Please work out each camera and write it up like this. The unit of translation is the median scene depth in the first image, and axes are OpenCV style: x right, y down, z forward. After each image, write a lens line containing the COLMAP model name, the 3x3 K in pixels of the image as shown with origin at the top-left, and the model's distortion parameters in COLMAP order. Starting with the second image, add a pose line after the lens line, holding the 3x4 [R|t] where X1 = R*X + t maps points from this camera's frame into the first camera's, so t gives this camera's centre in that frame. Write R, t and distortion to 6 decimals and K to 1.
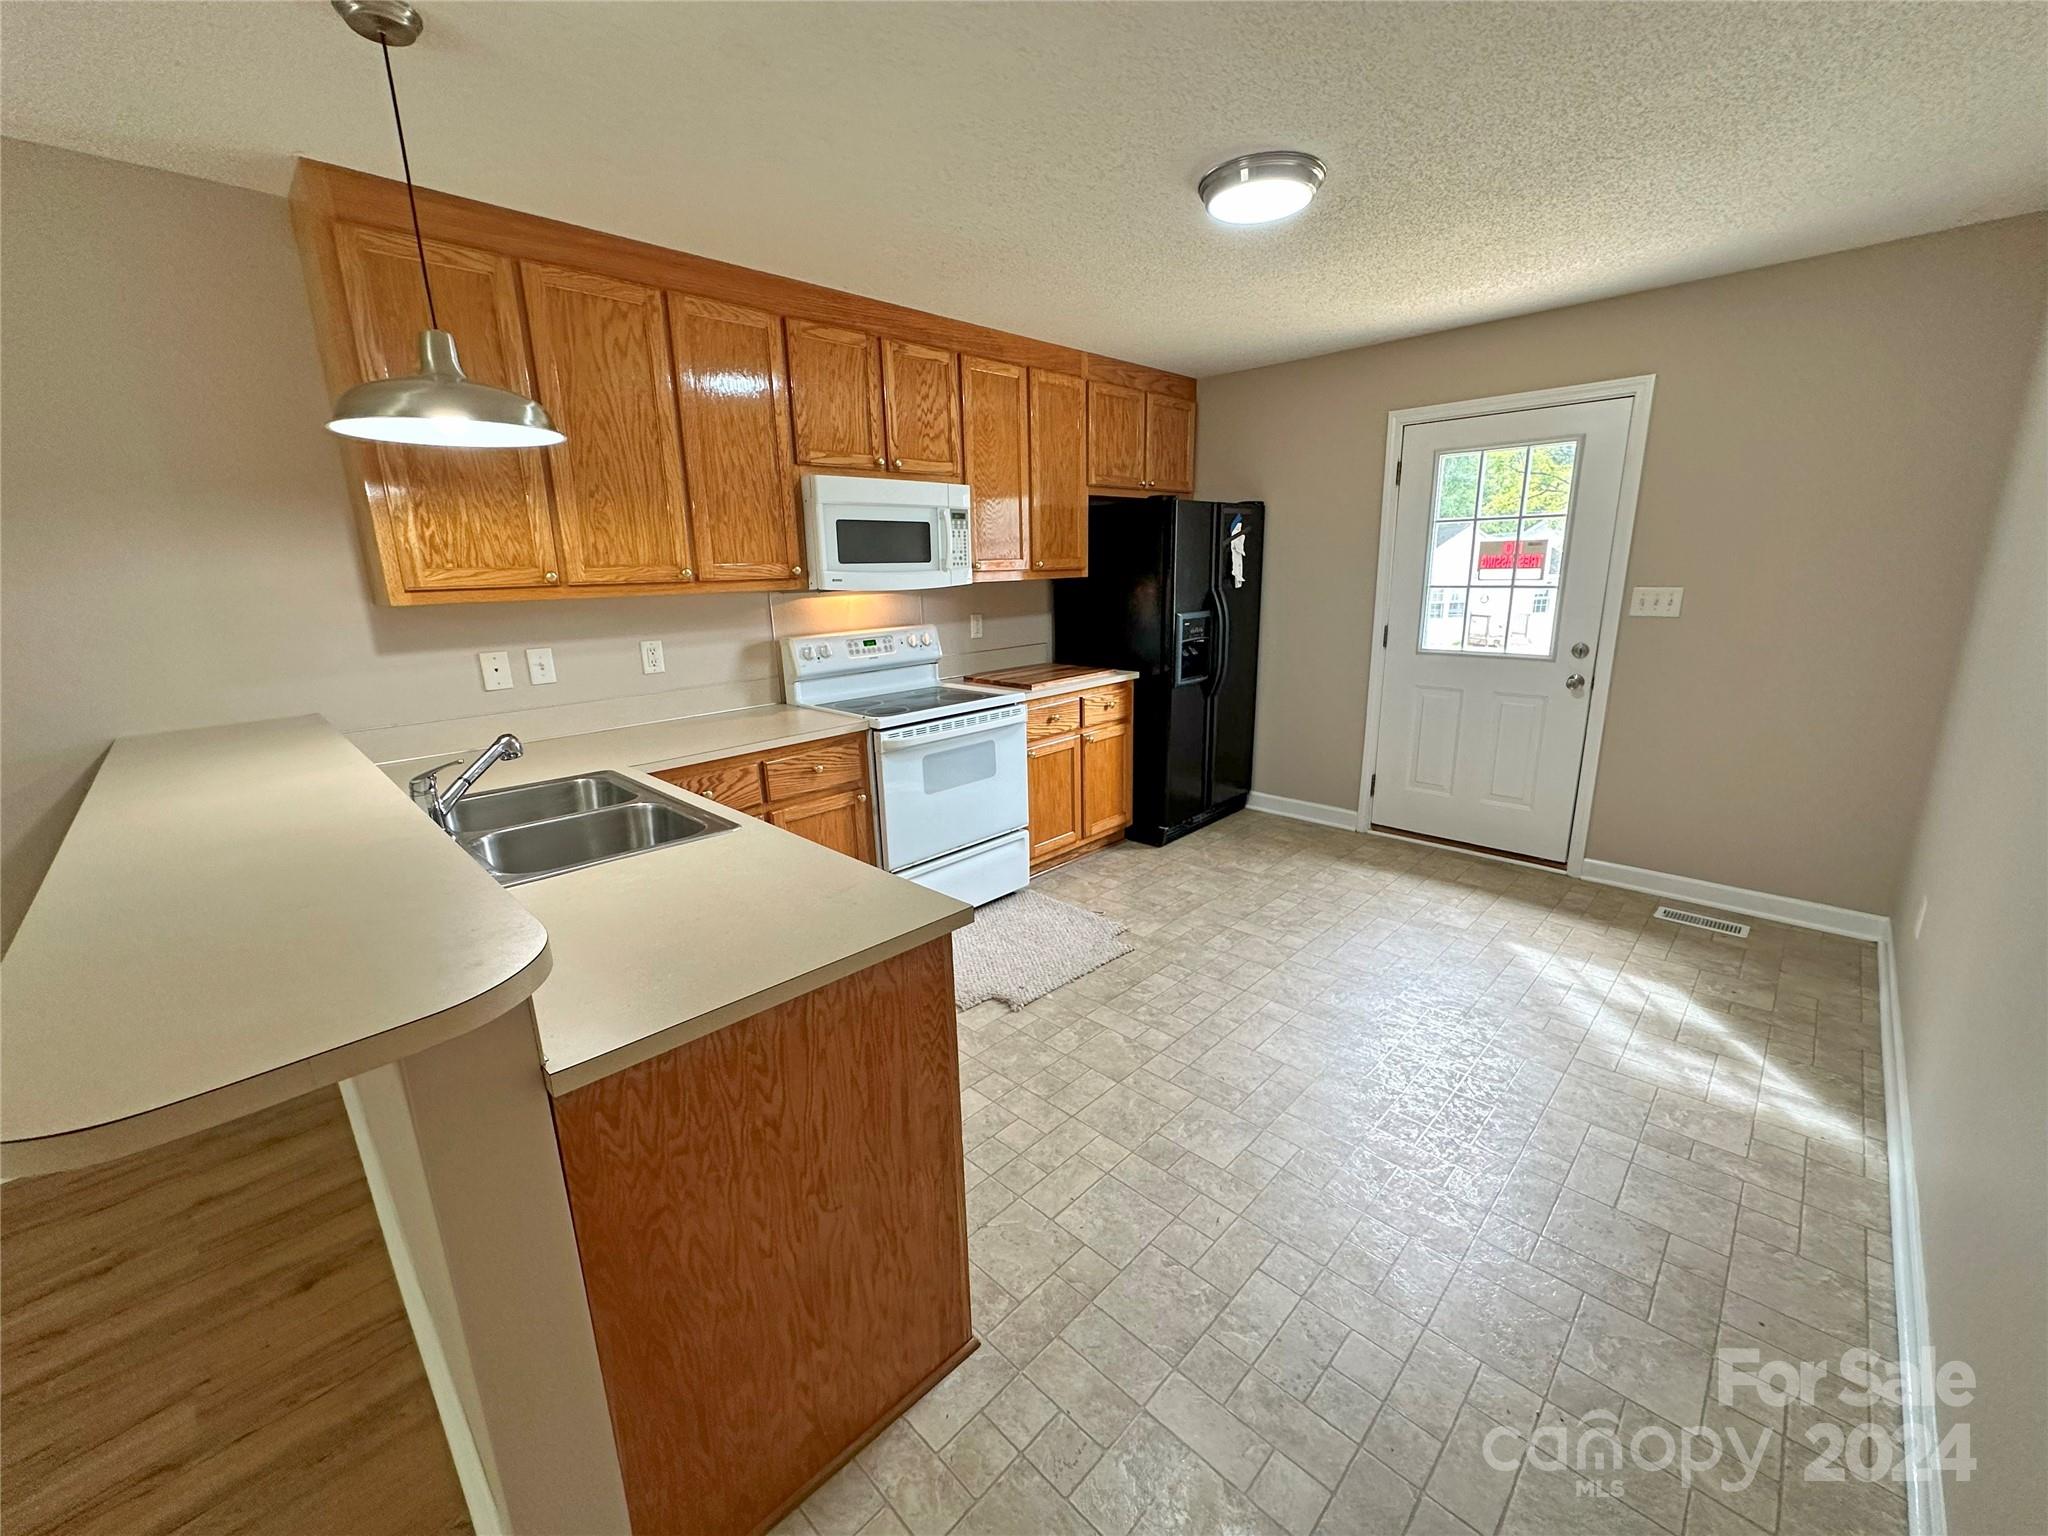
lens RADIAL K [[816.8, 0, 1024.9], [0, 816.8, 766.1], [0, 0, 1]] dist [-0.001750, 0.000682]
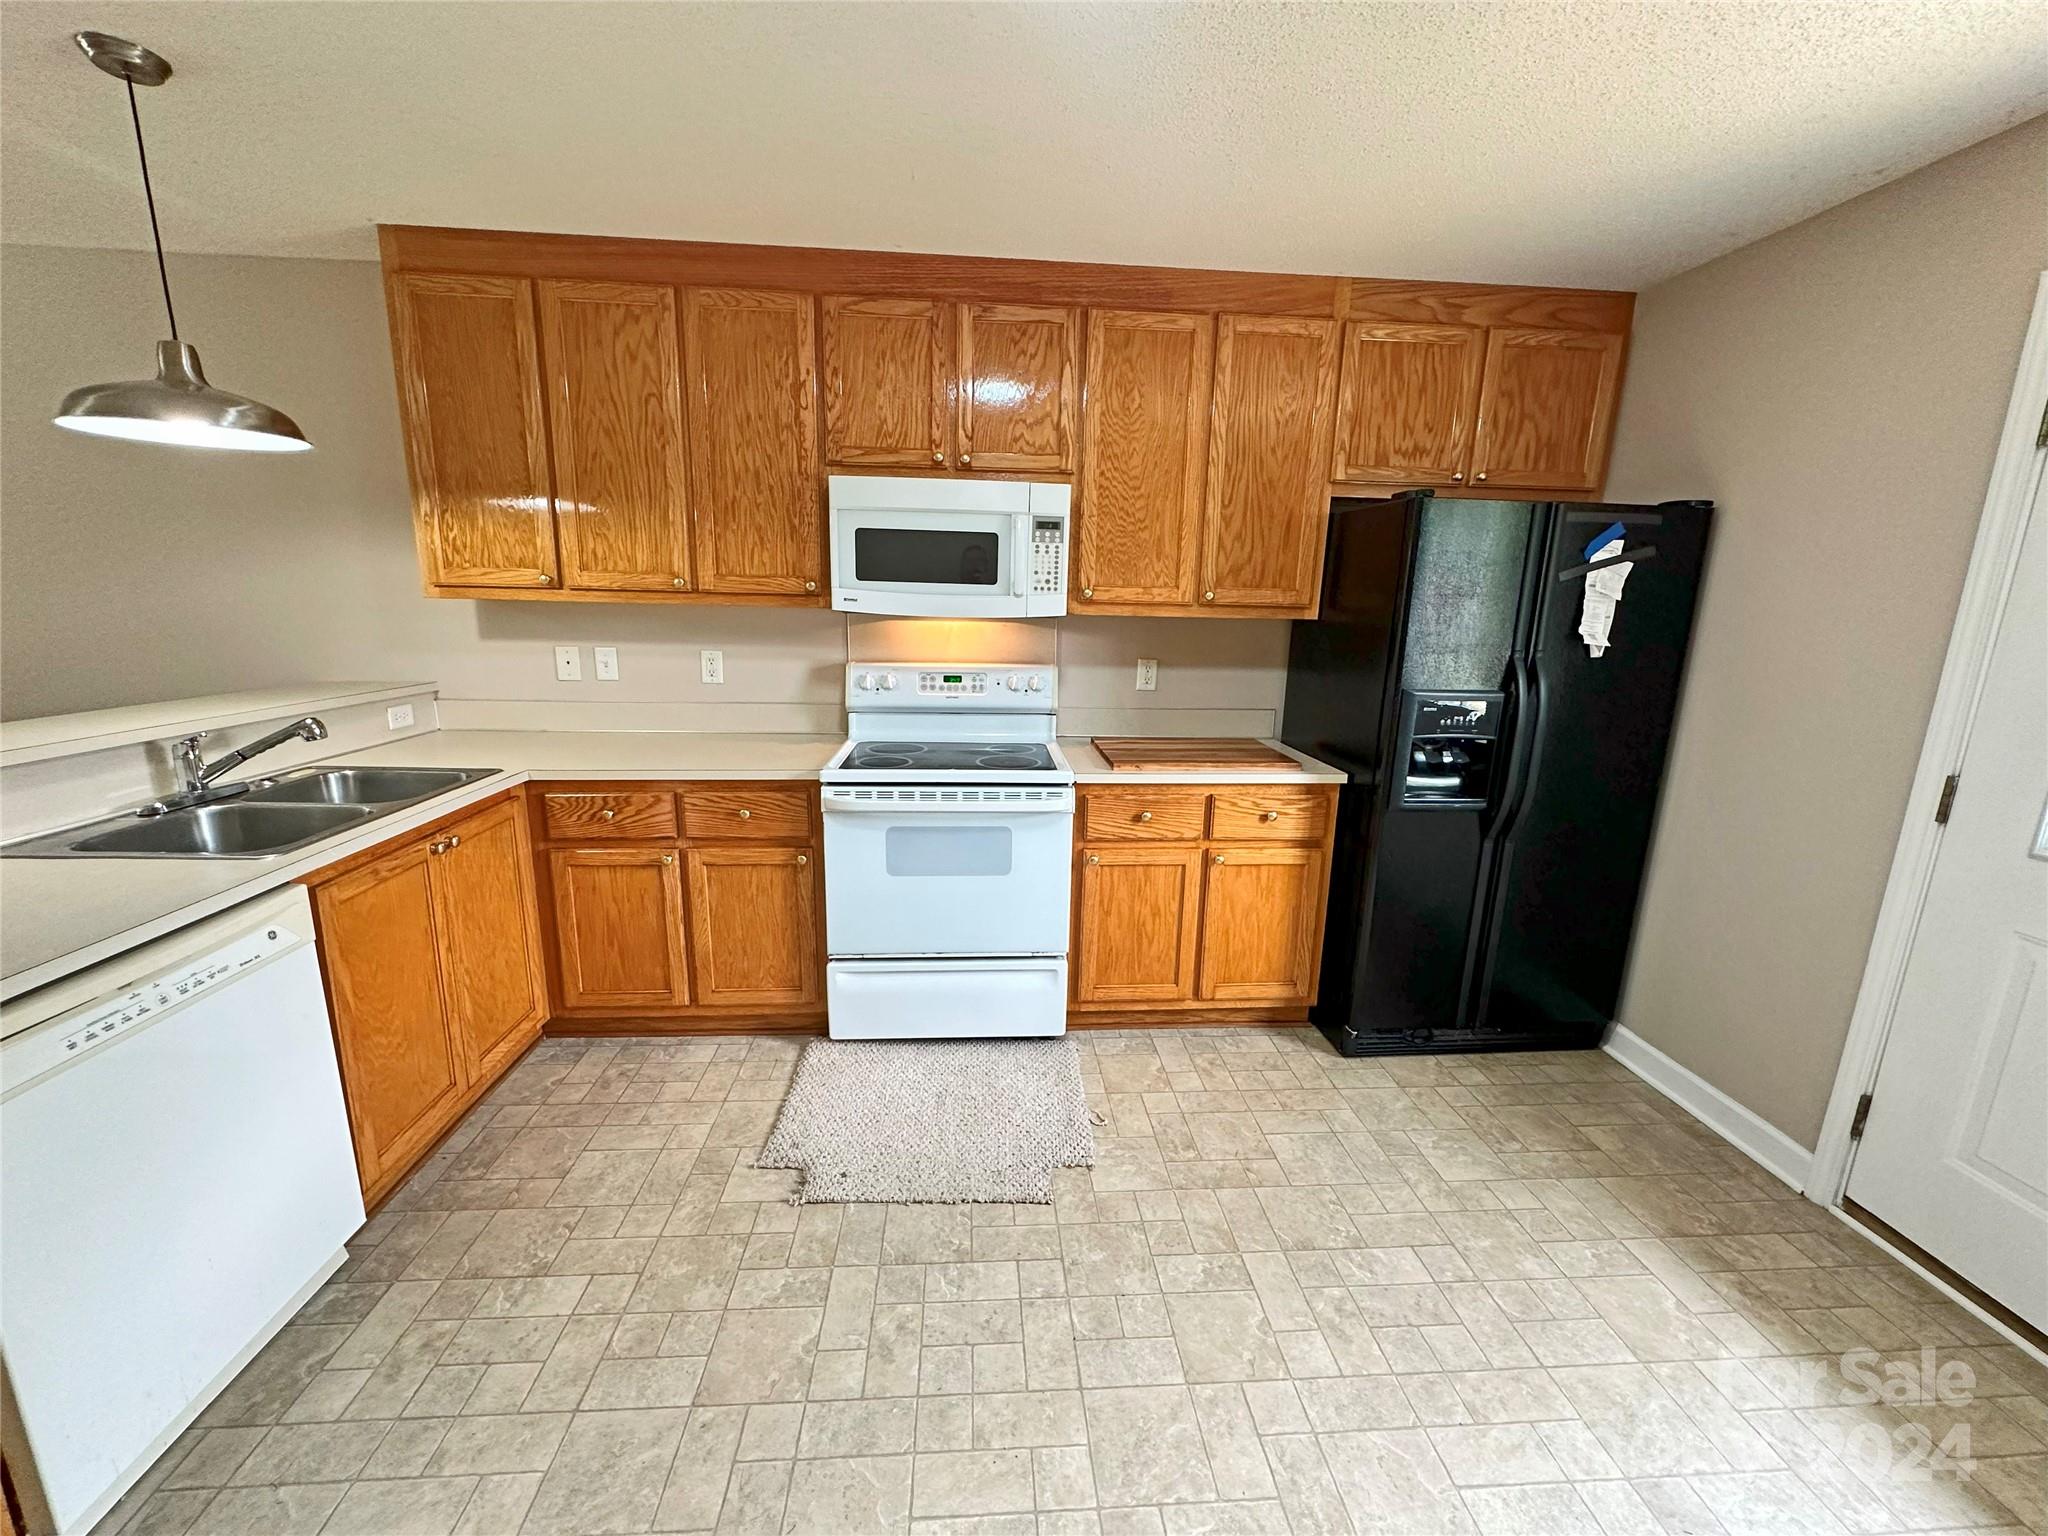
lens RADIAL K [[816.8, 0, 1025.3], [0, 816.8, 765.2], [0, 0, 1]] dist [-0.001750, 0.000682]
pose [[0.747863, 0.178915, -0.639289, 0.421310], [-0.201105, 0.978806, 0.038674, -0.115223], [0.632659, 0.099642, 0.767993, 0.431372]]
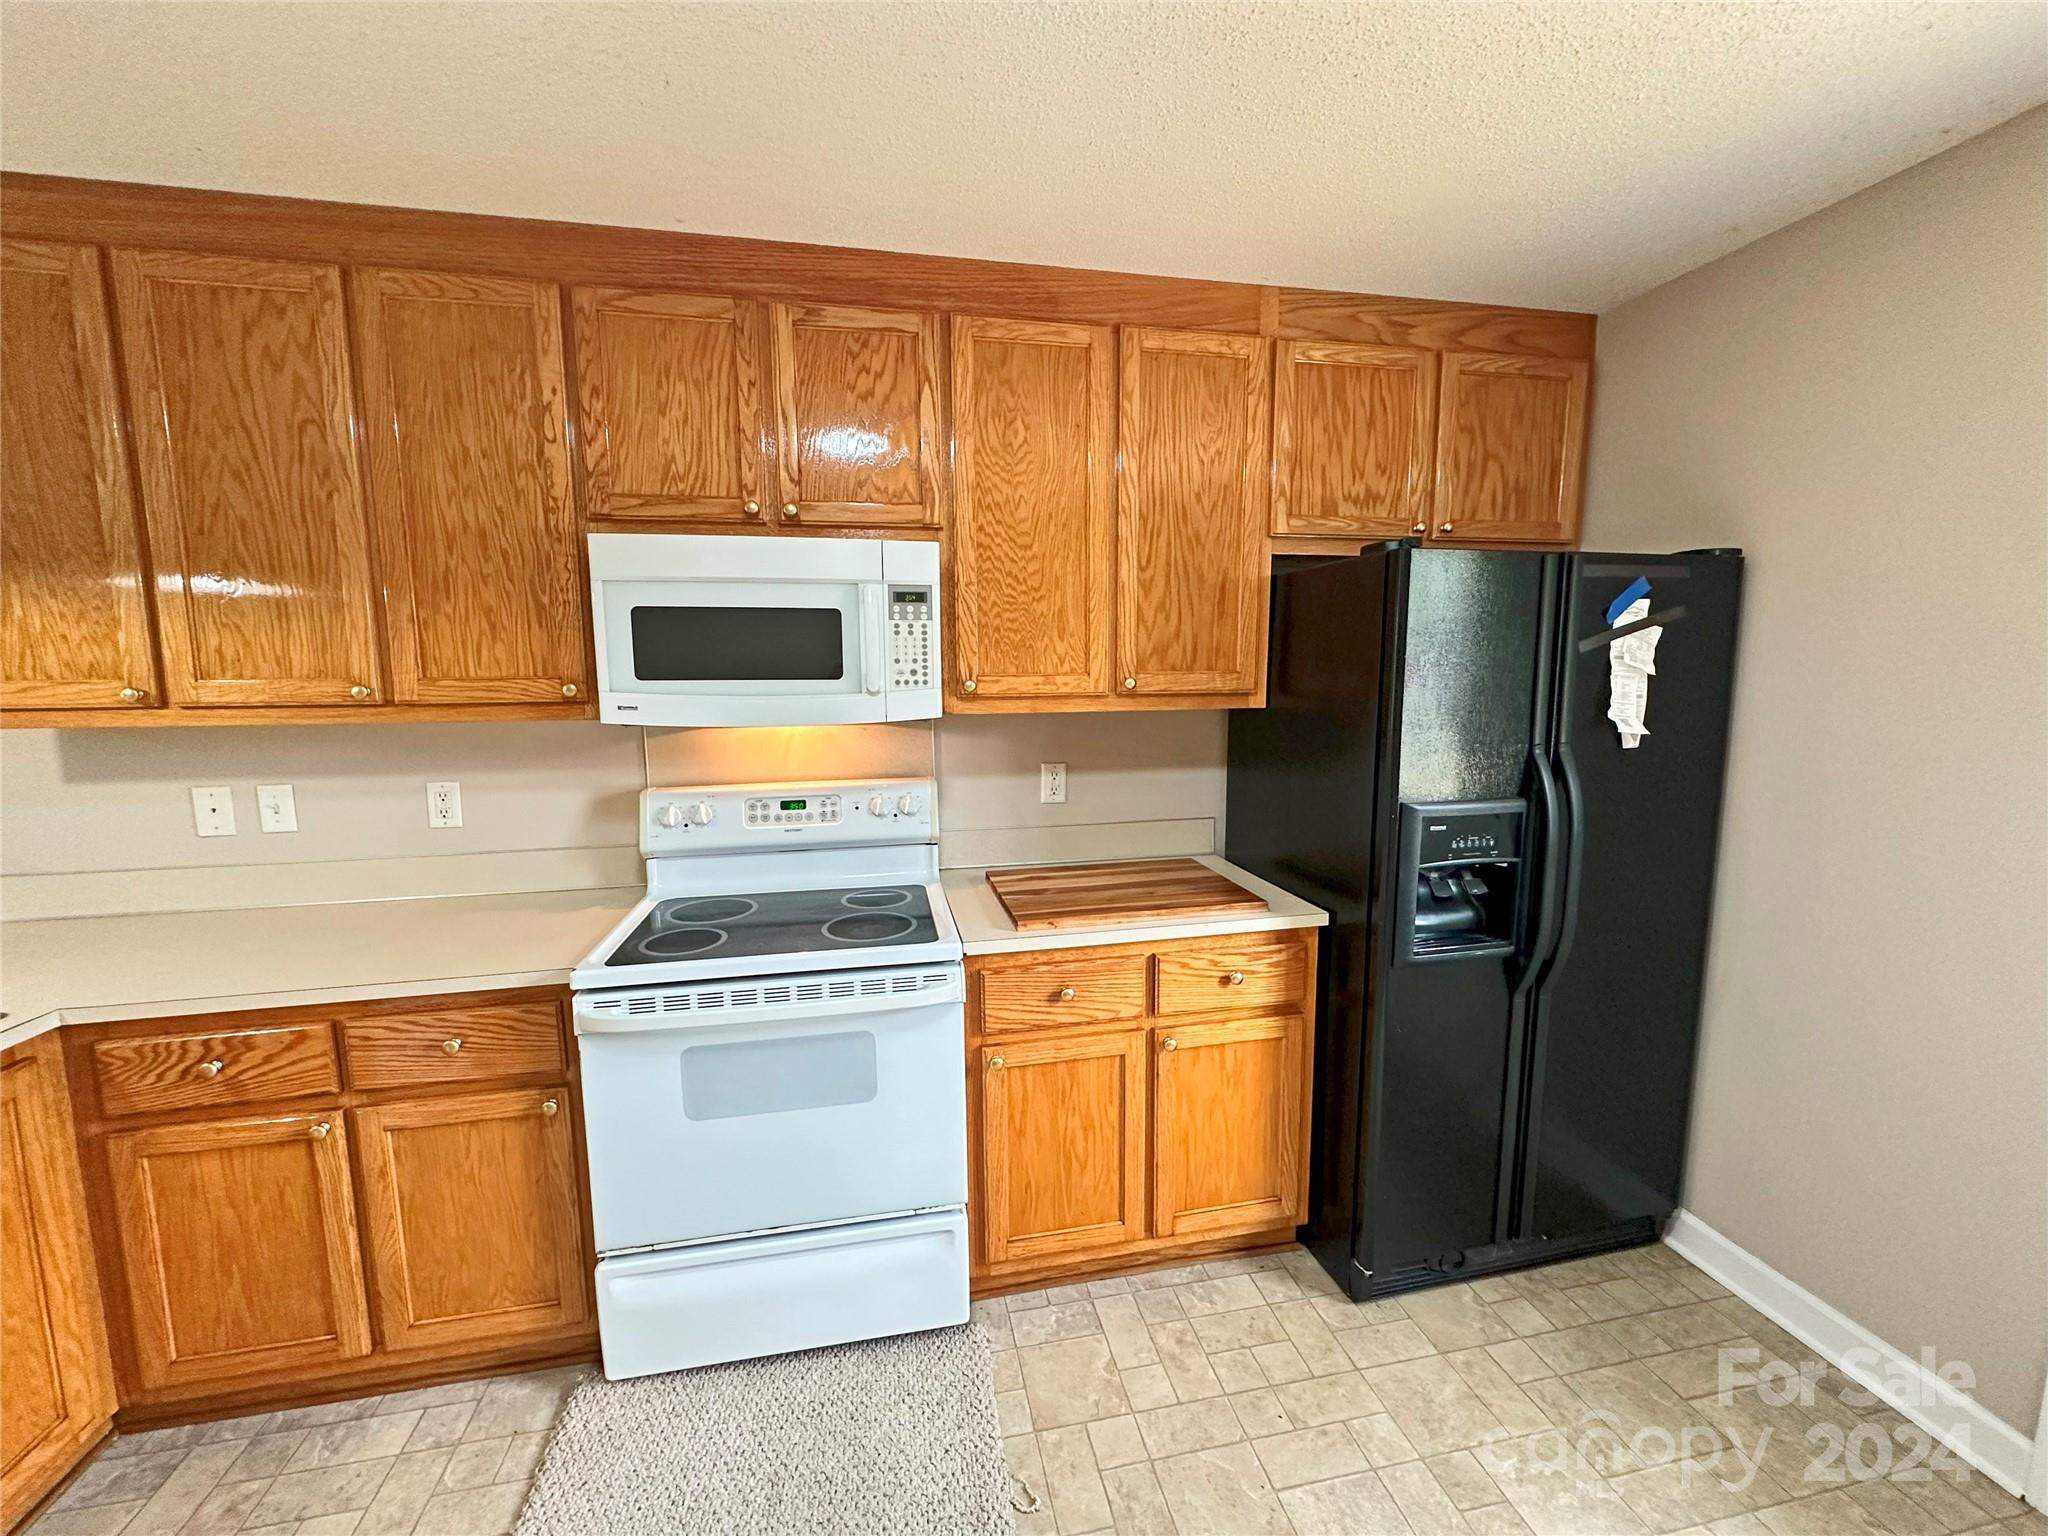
lens RADIAL K [[816.8, 0, 1024.3], [0, 816.8, 765.9], [0, 0, 1]] dist [-0.001750, 0.000682]
pose [[0.826843, 0.085166, -0.555948, 0.296153], [-0.148111, 0.986550, -0.069150, -0.167582], [0.542581, 0.139518, 0.828336, 0.601533]]
